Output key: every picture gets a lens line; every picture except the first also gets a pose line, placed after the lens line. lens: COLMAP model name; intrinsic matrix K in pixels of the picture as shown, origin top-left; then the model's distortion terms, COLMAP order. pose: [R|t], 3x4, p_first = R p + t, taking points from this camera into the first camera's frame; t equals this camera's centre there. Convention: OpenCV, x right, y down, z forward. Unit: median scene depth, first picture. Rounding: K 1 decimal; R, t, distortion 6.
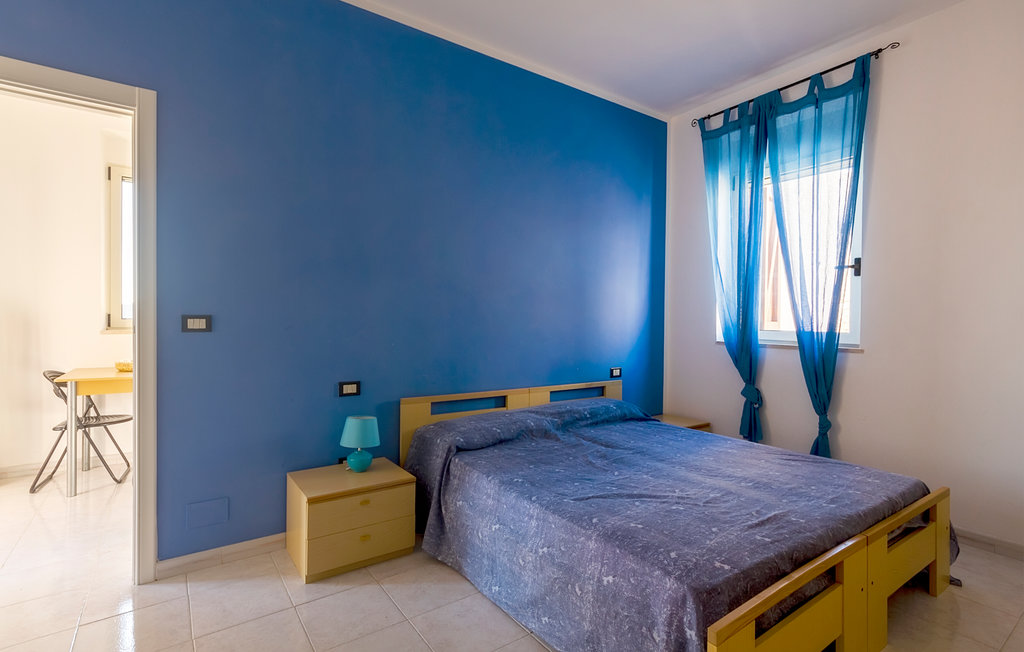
lens RADIAL K [[483.1, 0, 521.8], [0, 483.1, 328.9], [0, 0, 1]] dist [-0.001412, 0.004460]
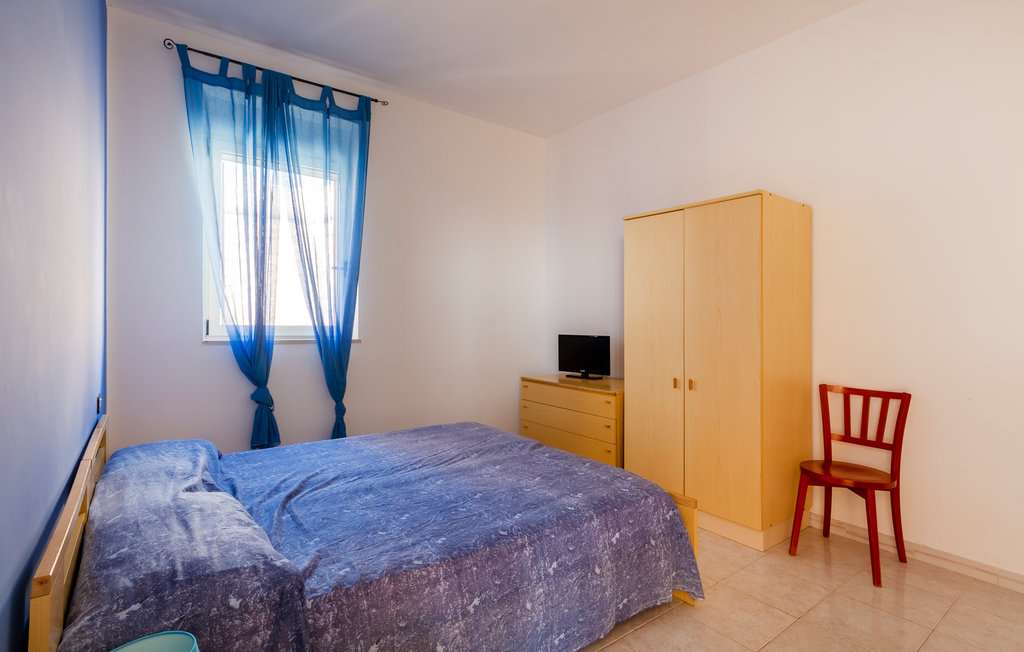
lens RADIAL K [[483.1, 0, 521.7], [0, 483.1, 320.6], [0, 0, 1]] dist [-0.001412, 0.004460]
pose [[-0.012228, -0.009963, 0.999876, -0.466547], [0.003976, 0.999942, 0.010012, -0.014950], [-0.999917, 0.004098, -0.012187, 0.574753]]
